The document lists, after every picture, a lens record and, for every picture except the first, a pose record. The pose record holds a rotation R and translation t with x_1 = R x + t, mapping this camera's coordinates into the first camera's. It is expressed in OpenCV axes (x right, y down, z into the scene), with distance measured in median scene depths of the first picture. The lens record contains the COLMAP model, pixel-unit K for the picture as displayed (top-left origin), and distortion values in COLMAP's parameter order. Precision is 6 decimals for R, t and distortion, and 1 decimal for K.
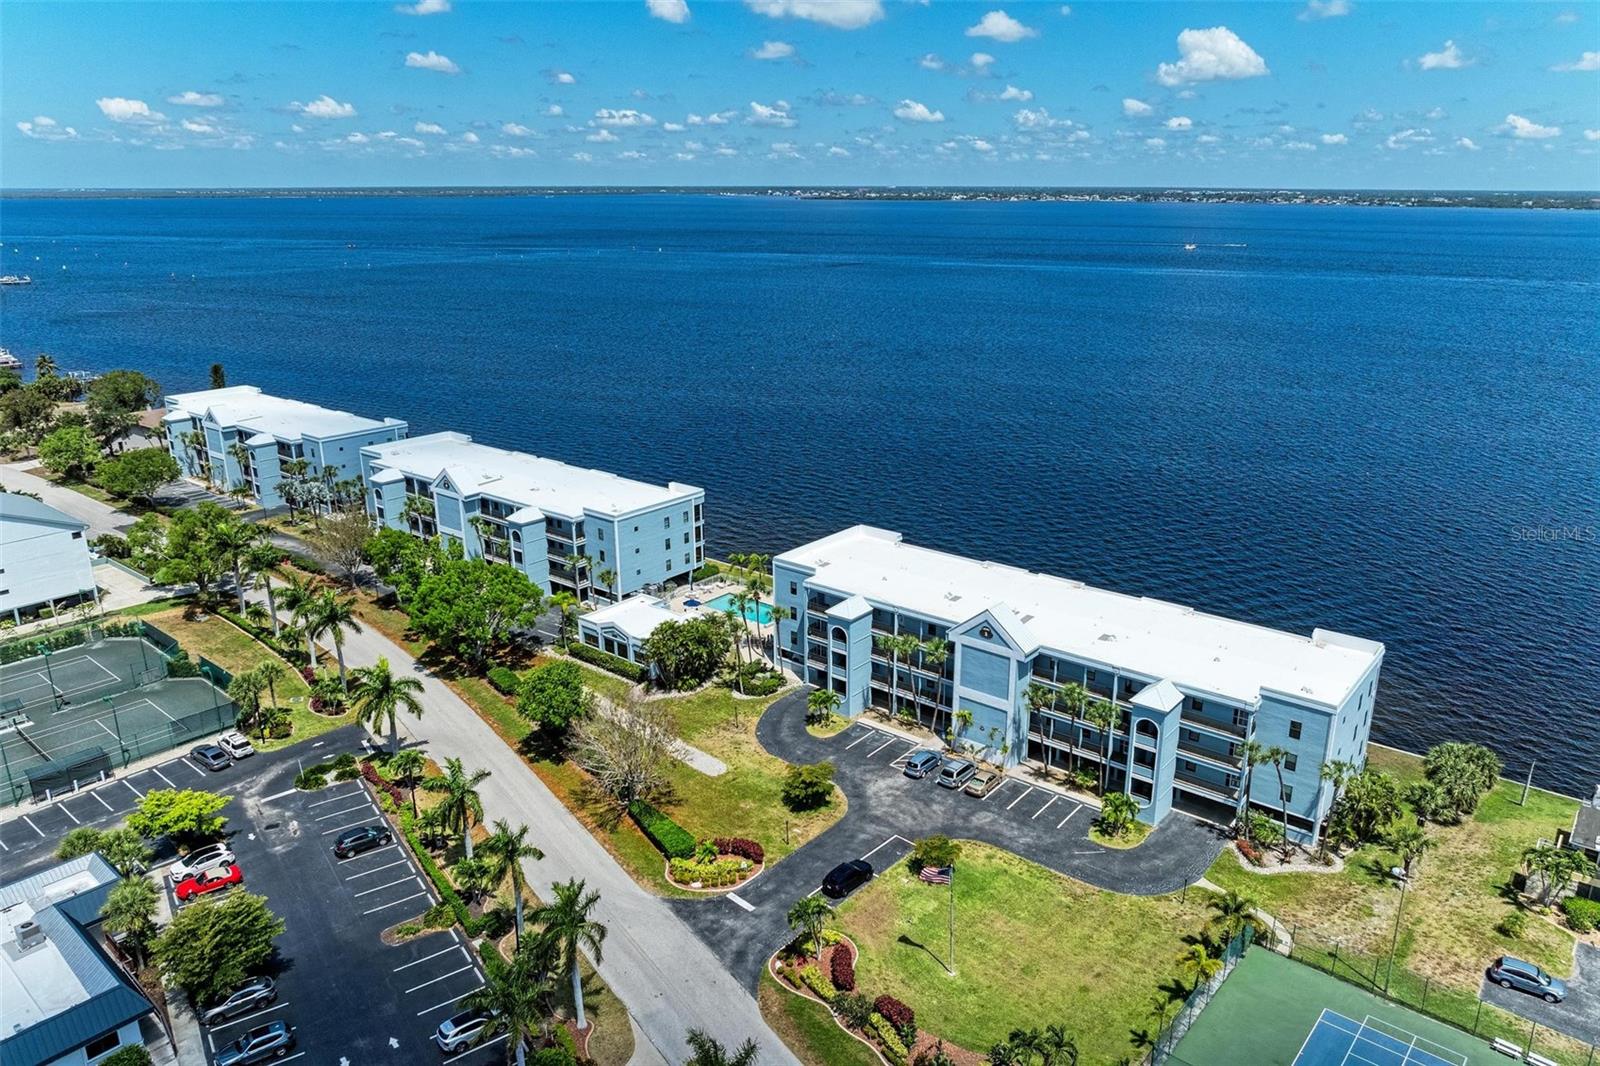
lens RADIAL K [[1119.1, 0, 798.9], [0, 1119.1, 533.7], [0, 0, 1]] dist [-0.021601, 0.000173]
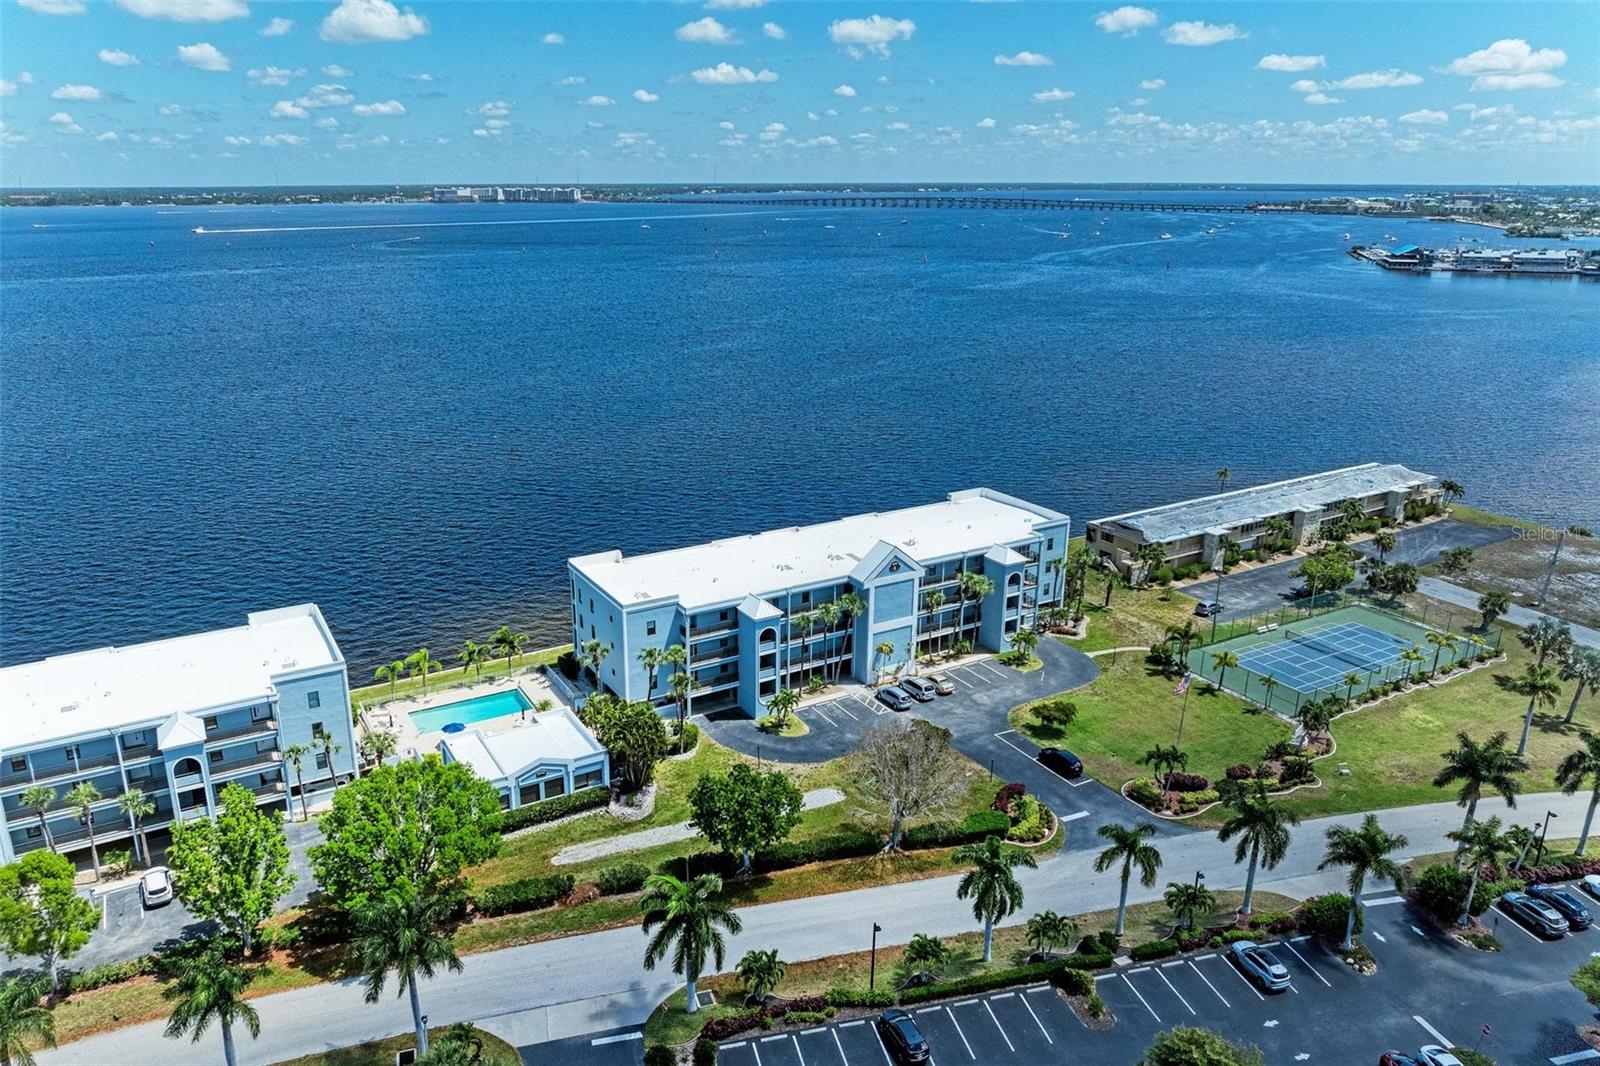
lens RADIAL K [[1125.3, 0, 777.8], [0, 1125.3, 541.0], [0, 0, 1]] dist [-0.019987, -0.001926]
pose [[0.352555, -0.288163, 0.890319, -0.774993], [0.282581, 0.939776, 0.192272, -0.166947], [-0.892106, 0.183801, 0.412752, 0.534865]]
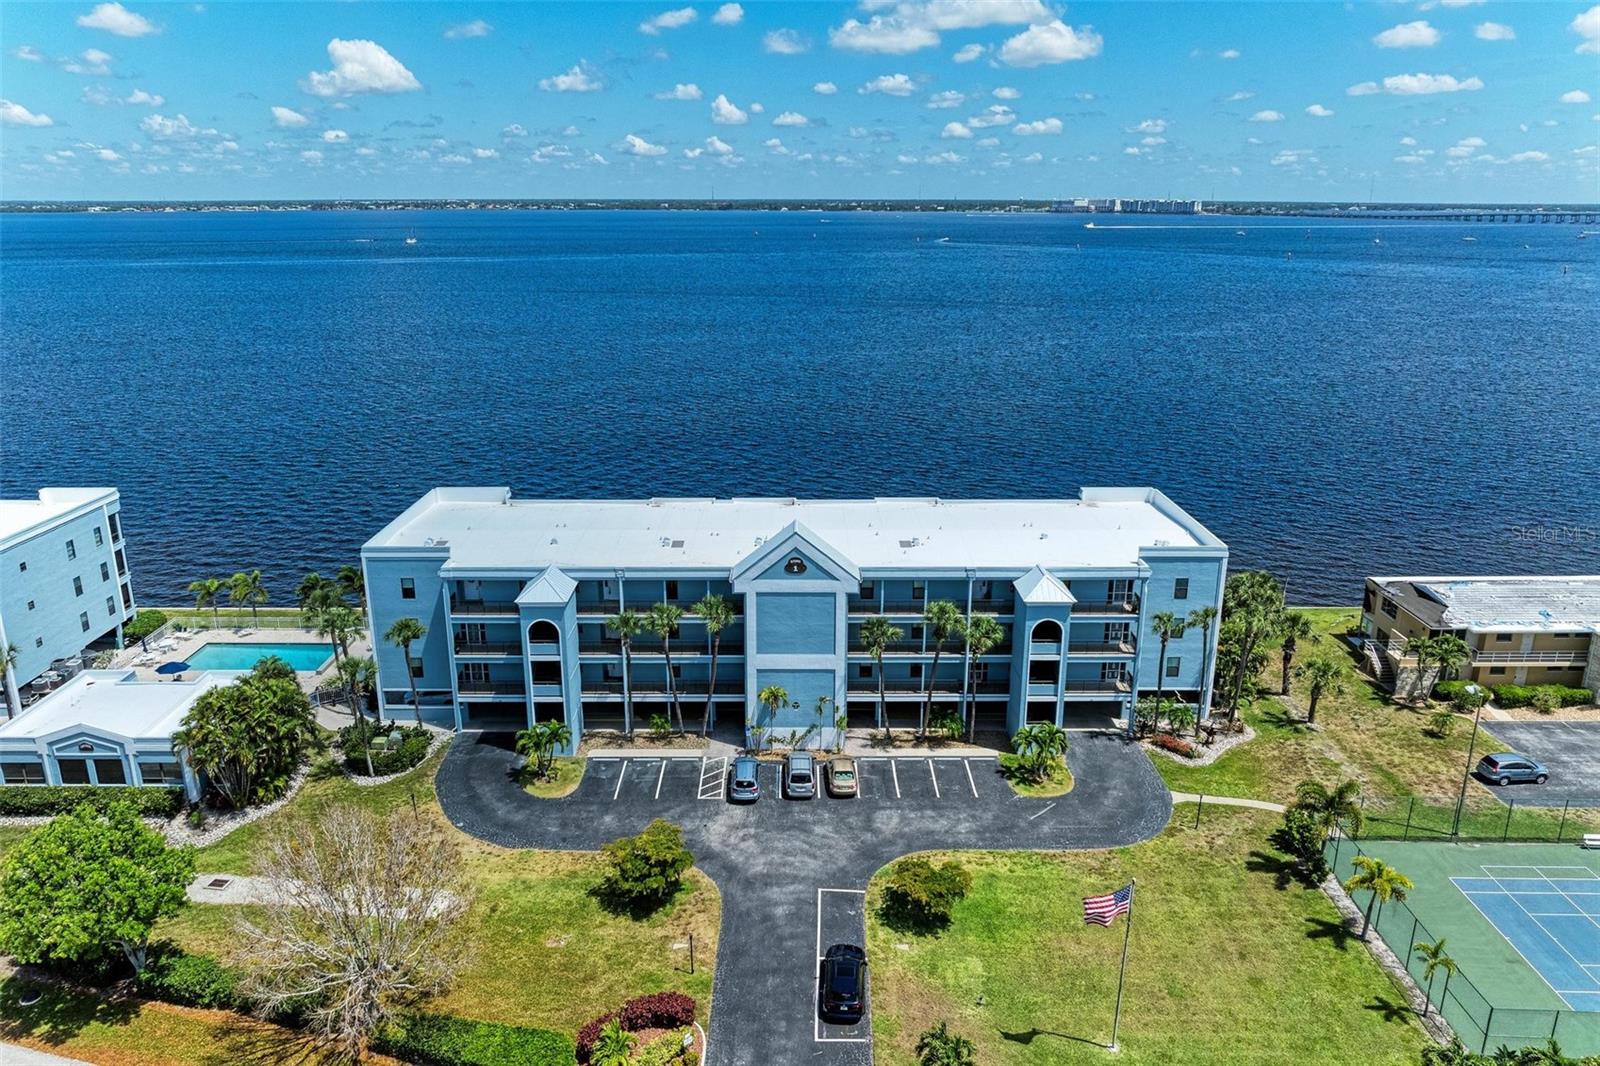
lens RADIAL K [[1120.8, 0, 800.0], [0, 1120.8, 533.0], [0, 0, 1]] dist [-0.024888, 0.006875]
pose [[0.772260, -0.181500, 0.608829, -0.214476], [0.188615, 0.980615, 0.053089, 0.027461], [-0.606662, 0.073835, 0.791523, 0.383329]]
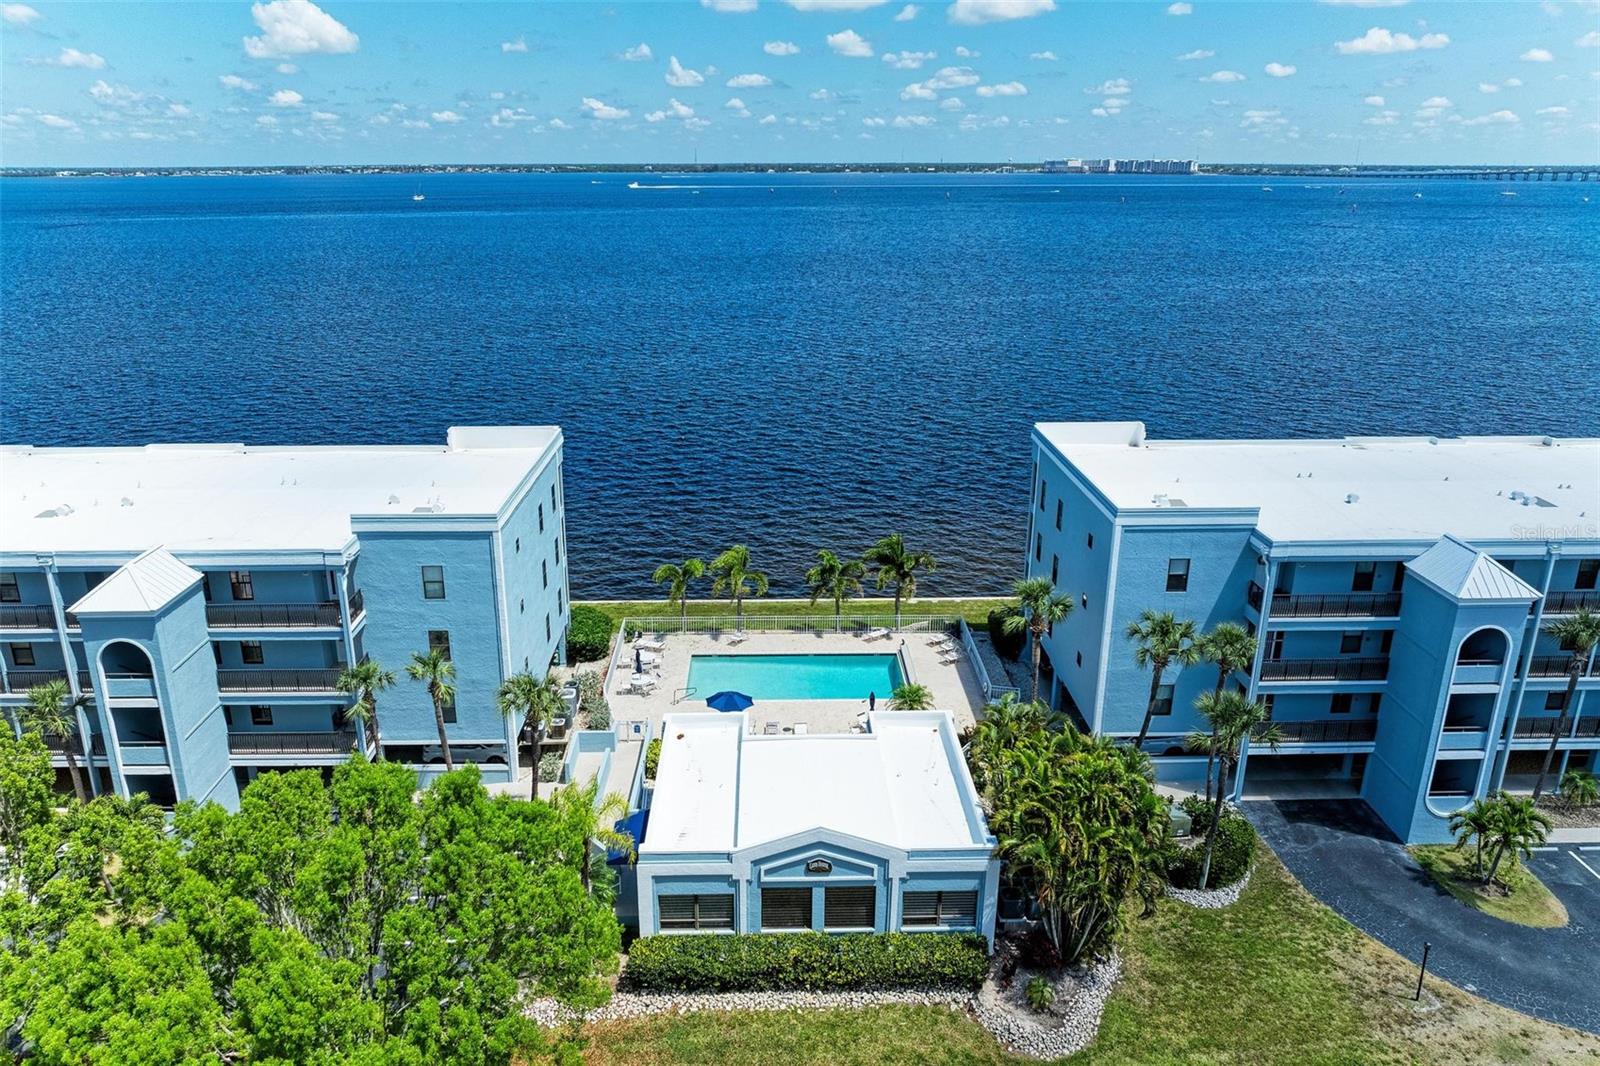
lens RADIAL K [[1115.1, 0, 774.6], [0, 1115.1, 528.6], [0, 0, 1]] dist [-0.015840, 0.001596]
pose [[0.766120, -0.202202, 0.610061, -0.353167], [0.195129, 0.977593, 0.078975, -0.025722], [-0.612360, 0.058536, 0.788409, 0.799740]]
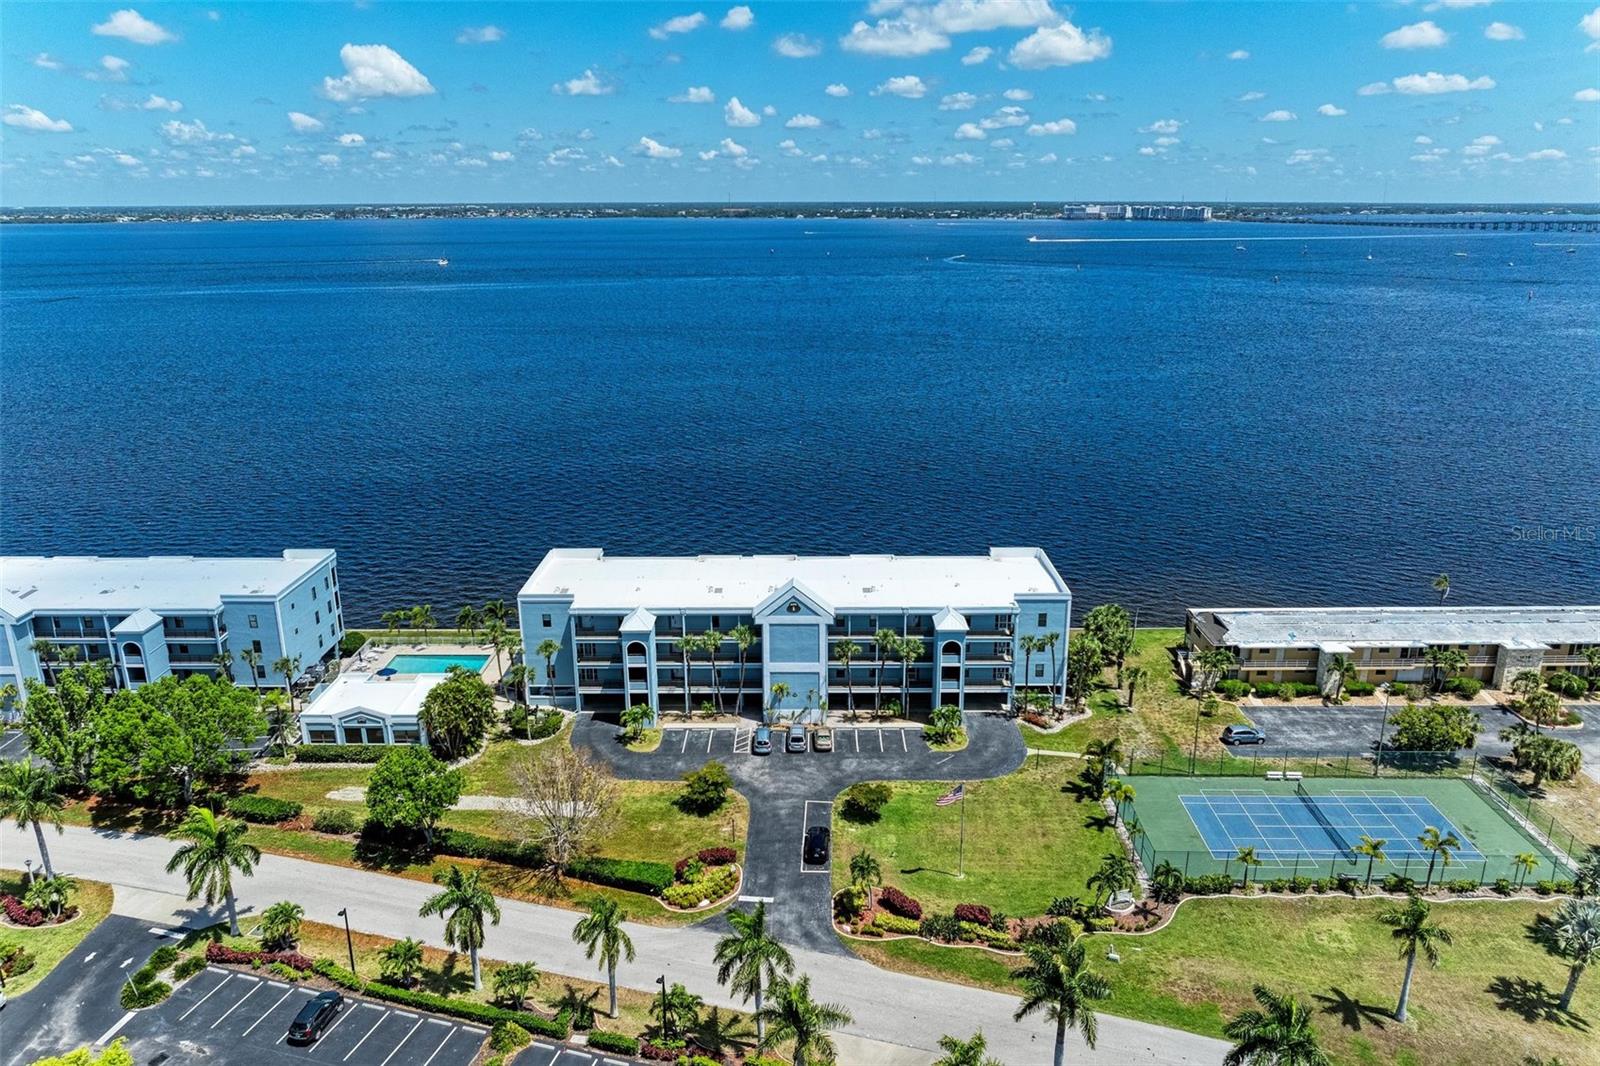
lens RADIAL K [[1120.1, 0, 805.1], [0, 1120.1, 530.4], [0, 0, 1]] dist [-0.015213, -0.006222]
pose [[0.777273, -0.181436, 0.602435, -0.412670], [0.191216, 0.980347, 0.048542, -0.033434], [-0.599403, 0.077465, 0.796690, 0.085818]]
